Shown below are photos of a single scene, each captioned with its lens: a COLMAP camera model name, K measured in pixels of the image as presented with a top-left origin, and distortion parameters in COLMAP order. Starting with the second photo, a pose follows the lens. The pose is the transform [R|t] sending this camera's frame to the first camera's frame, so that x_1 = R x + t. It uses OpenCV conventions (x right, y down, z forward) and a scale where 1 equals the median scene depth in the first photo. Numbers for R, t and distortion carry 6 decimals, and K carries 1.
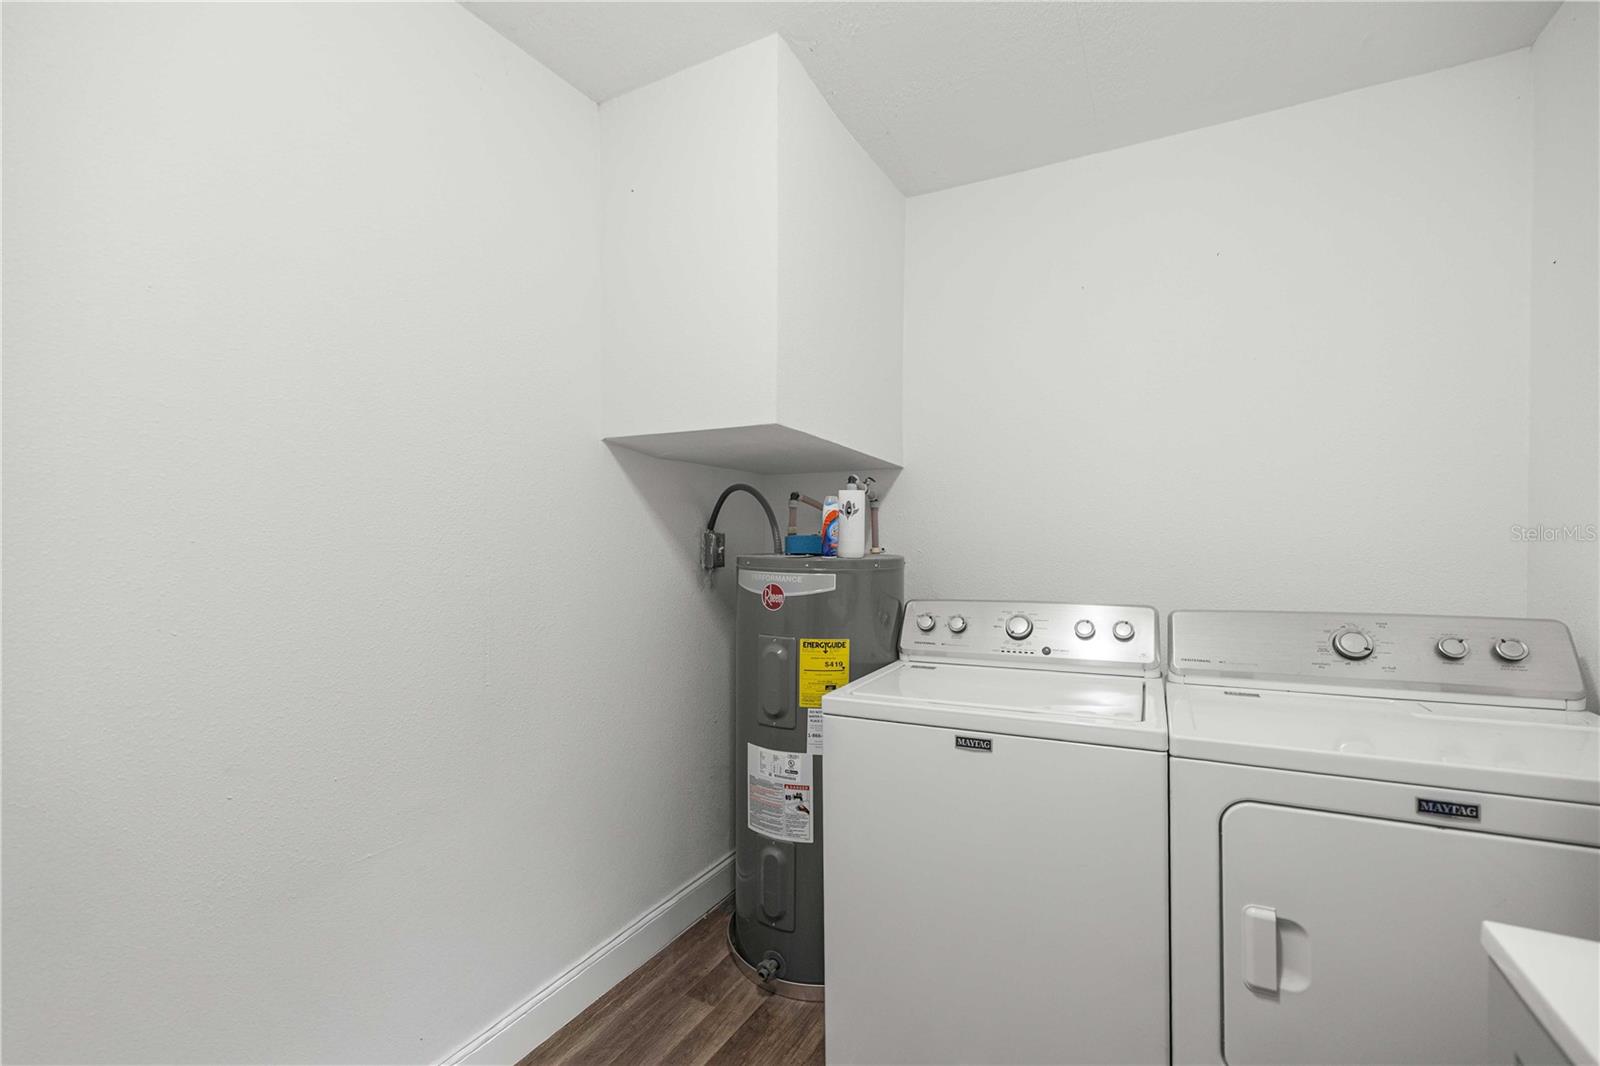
lens RADIAL K [[702.2, 0, 799.5], [0, 702.2, 552.0], [0, 0, 1]] dist [0.001274, -0.000089]
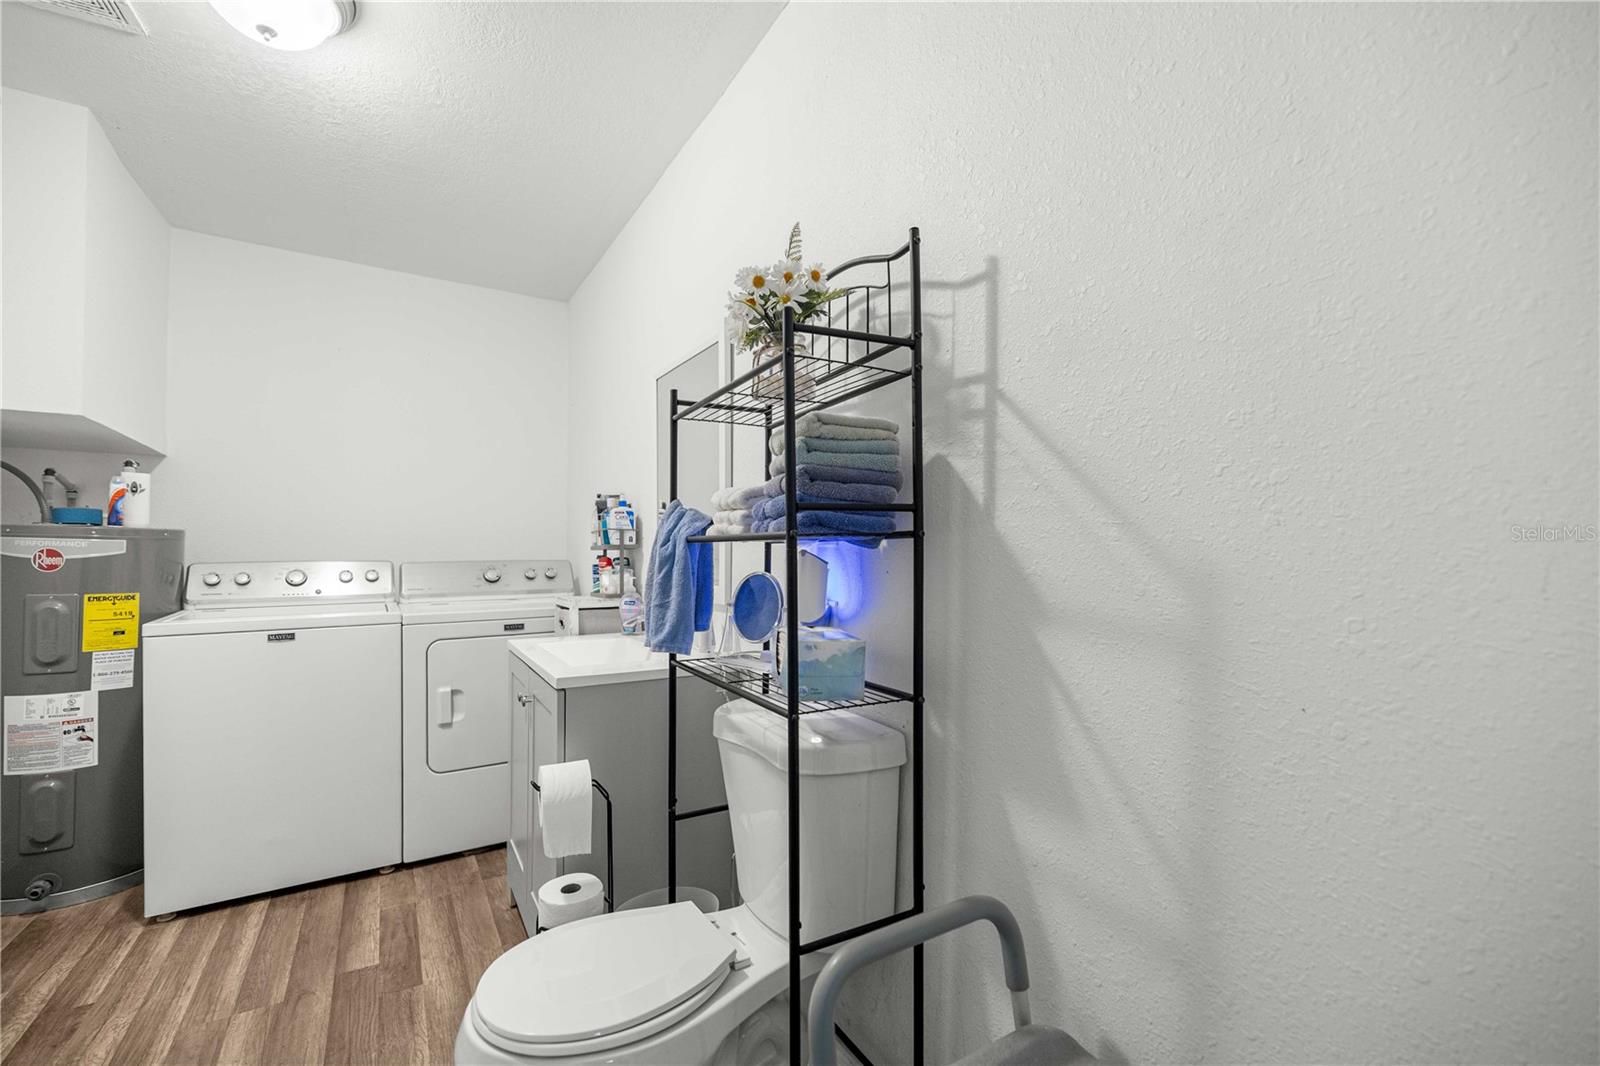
lens RADIAL K [[702.2, 0, 799.5], [0, 702.2, 552.0], [0, 0, 1]] dist [0.001274, -0.000089]
pose [[0.530854, 0.000764, 0.847463, -0.362599], [-0.000450, 1.000000, -0.000620, 0.051763], [-0.847463, -0.000053, 0.530854, -0.652048]]
